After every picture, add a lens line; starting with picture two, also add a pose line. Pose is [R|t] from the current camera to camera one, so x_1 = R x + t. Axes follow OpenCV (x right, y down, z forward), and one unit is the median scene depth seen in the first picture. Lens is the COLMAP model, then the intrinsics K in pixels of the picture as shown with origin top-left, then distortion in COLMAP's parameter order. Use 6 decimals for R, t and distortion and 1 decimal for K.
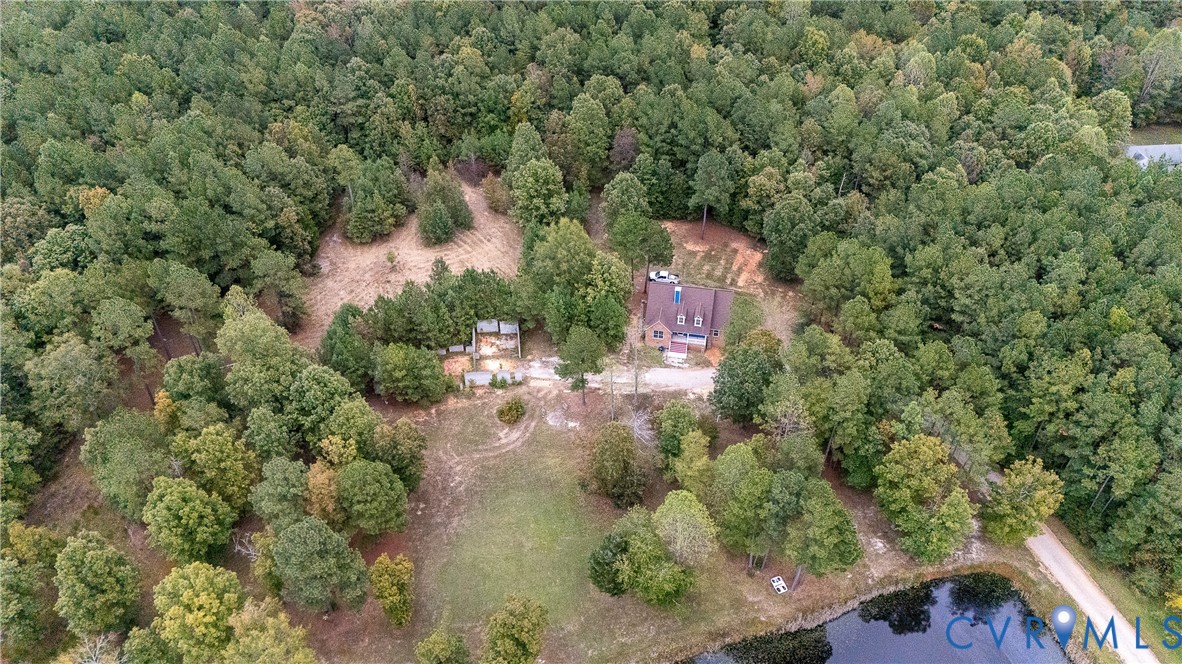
lens RADIAL K [[882.7, 0, 591.0], [0, 882.7, 332.0], [0, 0, 1]] dist [0.051381, -0.043204]
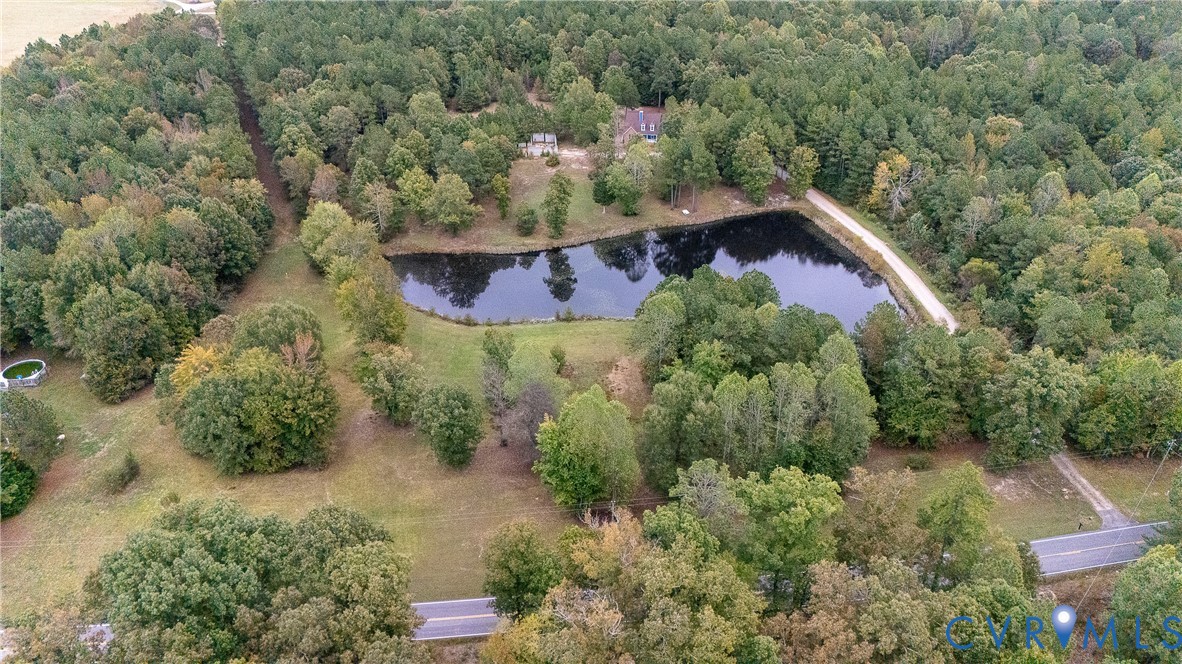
lens RADIAL K [[882.7, 0, 591.0], [0, 882.7, 332.0], [0, 0, 1]] dist [0.051381, -0.043204]
pose [[0.999928, -0.000606, -0.011977, 0.012765], [-0.001366, 0.986471, -0.163928, 0.650344], [0.011914, 0.163933, 0.986400, -0.704453]]
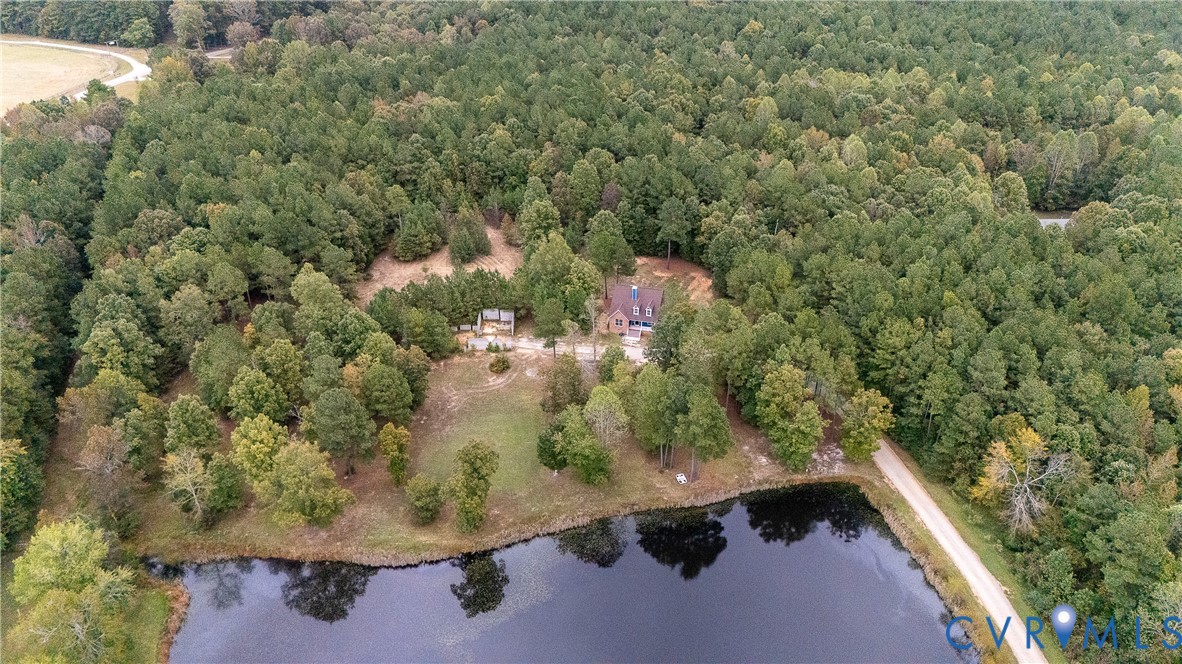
lens RADIAL K [[882.7, 0, 591.0], [0, 882.7, 332.0], [0, 0, 1]] dist [0.051381, -0.043204]
pose [[0.996116, 0.037620, -0.079606, 0.126968], [-0.050917, 0.983739, -0.172233, 0.221375], [0.071832, 0.175618, 0.981834, -0.255587]]
